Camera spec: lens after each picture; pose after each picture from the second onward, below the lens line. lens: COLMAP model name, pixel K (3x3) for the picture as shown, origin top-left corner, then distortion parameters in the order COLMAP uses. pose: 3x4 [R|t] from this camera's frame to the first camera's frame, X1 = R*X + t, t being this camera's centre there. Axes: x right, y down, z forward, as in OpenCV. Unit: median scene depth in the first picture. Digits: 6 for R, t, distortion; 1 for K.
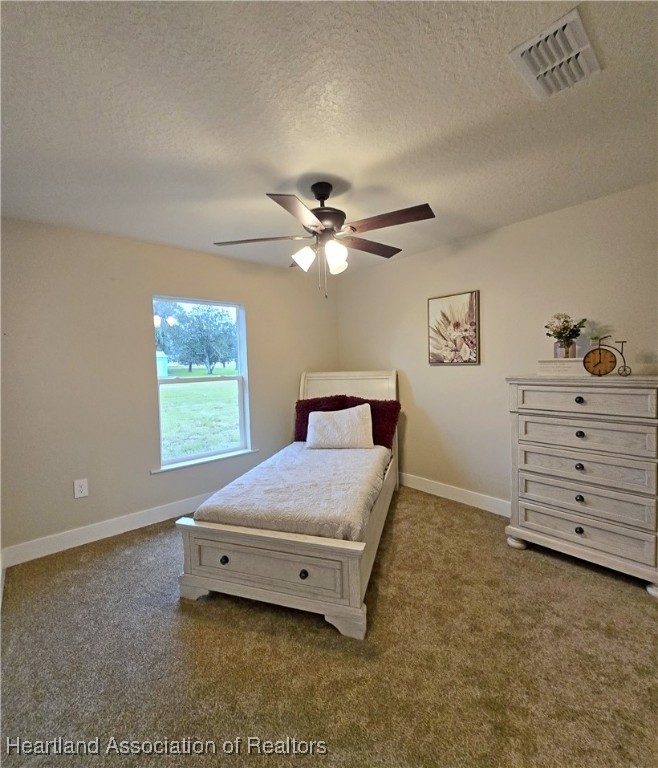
lens RADIAL K [[342.5, 0, 326.0], [0, 342.5, 386.6], [0, 0, 1]] dist [0.003992, -0.004129]
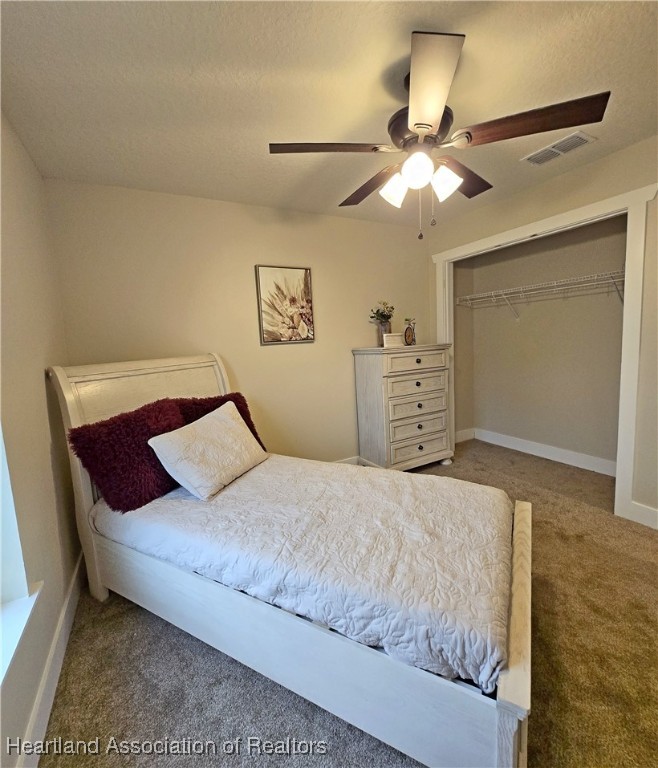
lens RADIAL K [[342.5, 0, 324.6], [0, 342.5, 388.3], [0, 0, 1]] dist [0.003992, -0.004129]
pose [[0.229833, -0.122989, 0.965428, -0.539683], [0.113483, 0.988603, 0.098925, -0.024213], [-0.966591, 0.086823, 0.241171, 0.707402]]
